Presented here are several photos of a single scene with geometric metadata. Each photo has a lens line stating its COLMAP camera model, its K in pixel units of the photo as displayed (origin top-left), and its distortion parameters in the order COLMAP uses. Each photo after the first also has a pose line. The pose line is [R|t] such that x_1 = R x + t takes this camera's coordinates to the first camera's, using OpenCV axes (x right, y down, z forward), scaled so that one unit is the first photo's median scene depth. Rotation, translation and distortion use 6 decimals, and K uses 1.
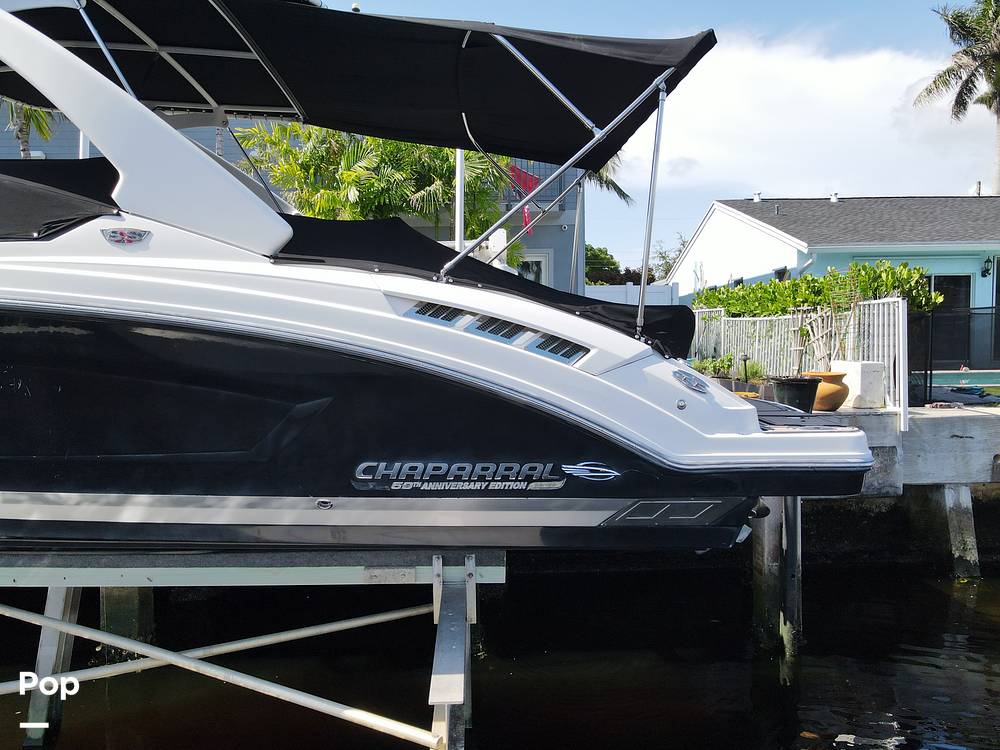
lens RADIAL K [[732.4, 0, 499.0], [0, 732.4, 378.7], [0, 0, 1]] dist [0.014311, -0.000181]
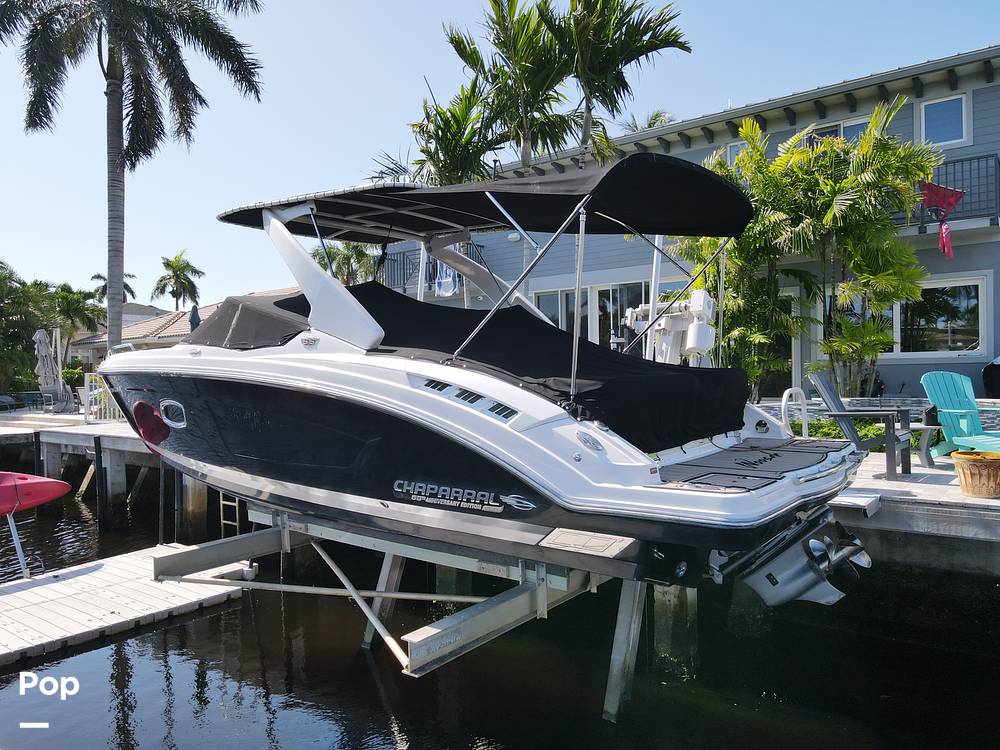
lens RADIAL K [[732.4, 0, 498.9], [0, 732.4, 381.5], [0, 0, 1]] dist [0.014311, -0.000181]
pose [[0.770057, 0.004621, -0.637958, 0.942285], [-0.026535, 0.999340, -0.024790, -0.061576], [0.637423, 0.036018, 0.769672, -0.075613]]
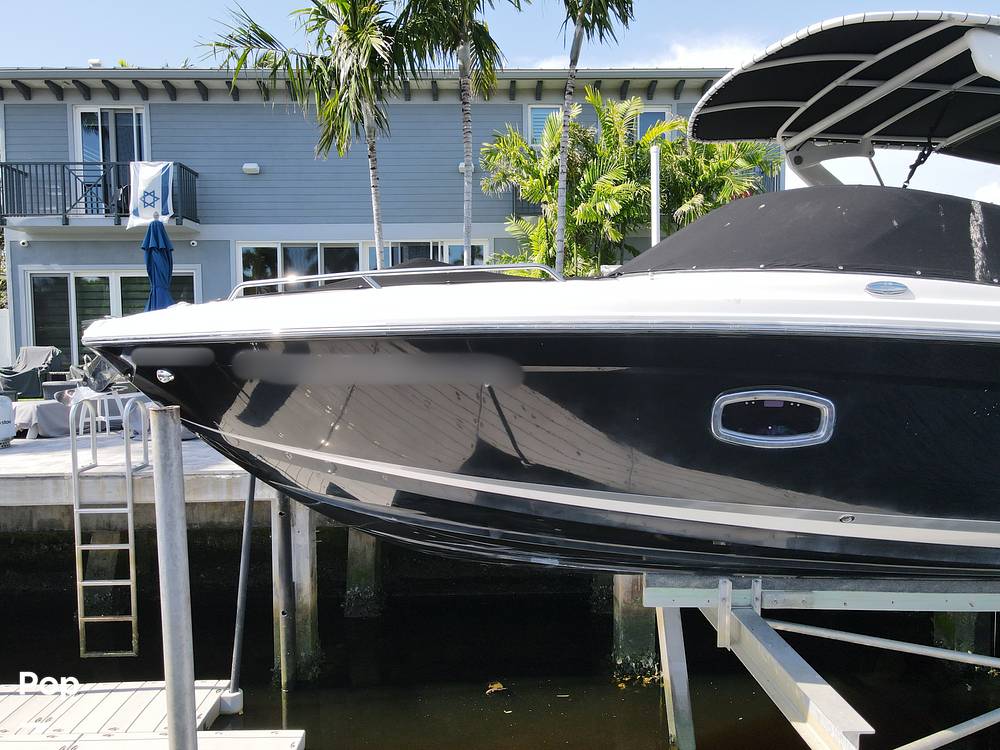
lens RADIAL K [[732.4, 0, 496.3], [0, 732.4, 381.7], [0, 0, 1]] dist [0.014311, -0.000181]
pose [[0.999974, 0.002514, -0.006740, -1.446619], [-0.002515, 0.999997, -0.000226, -0.046419], [0.006739, 0.000243, 0.999977, -0.044326]]
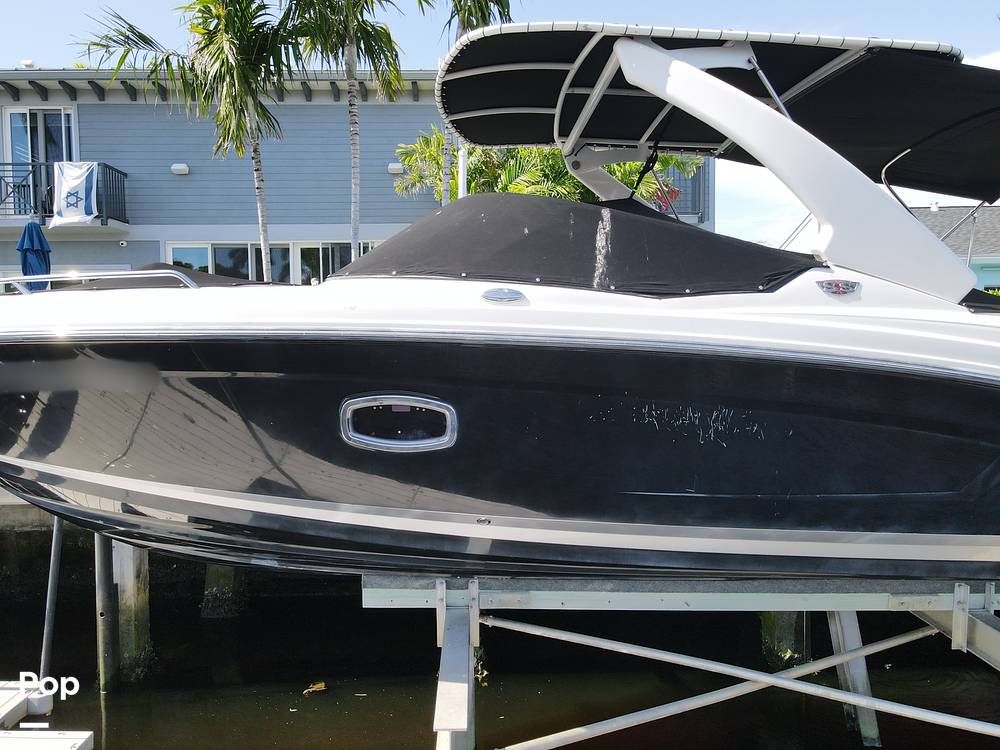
lens RADIAL K [[732.4, 0, 497.4], [0, 732.4, 380.7], [0, 0, 1]] dist [0.014311, -0.000181]
pose [[0.999987, 0.001652, -0.004886, -0.946810], [-0.001652, 0.999999, -0.000010, -0.055903], [0.004886, 0.000018, 0.999988, -0.056593]]
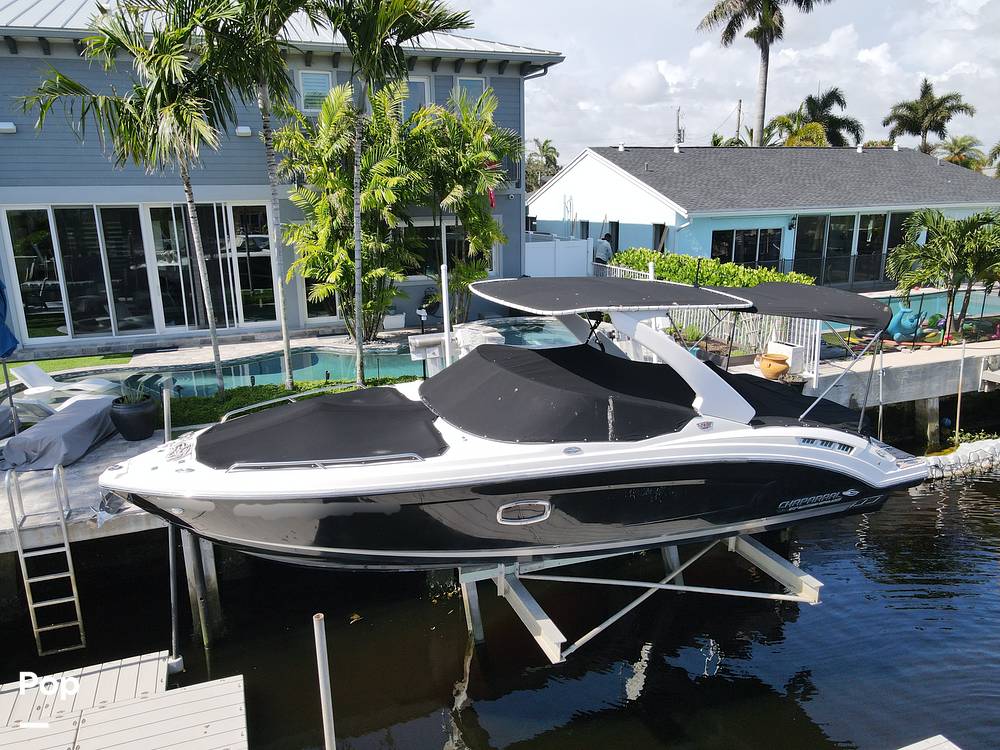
lens RADIAL K [[732.4, 0, 497.8], [0, 732.4, 381.5], [0, 0, 1]] dist [0.014311, -0.000181]
pose [[0.945974, -0.083965, 0.313183, -1.774521], [0.022011, 0.980290, 0.196334, -0.769837], [-0.323496, -0.178833, 0.929177, -0.902535]]
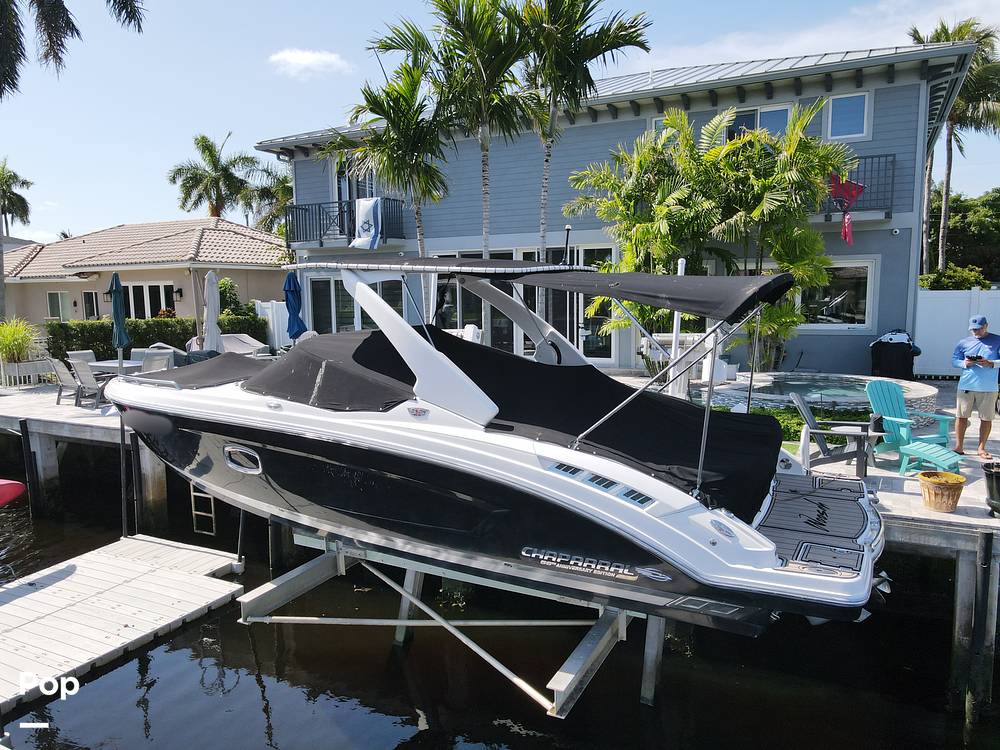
lens RADIAL K [[732.4, 0, 497.1], [0, 732.4, 381.6], [0, 0, 1]] dist [0.014311, -0.000181]
pose [[0.874935, 0.059710, -0.480544, 0.564779], [-0.022607, 0.996323, 0.082637, -0.415827], [0.483712, -0.061438, 0.873068, -0.546872]]
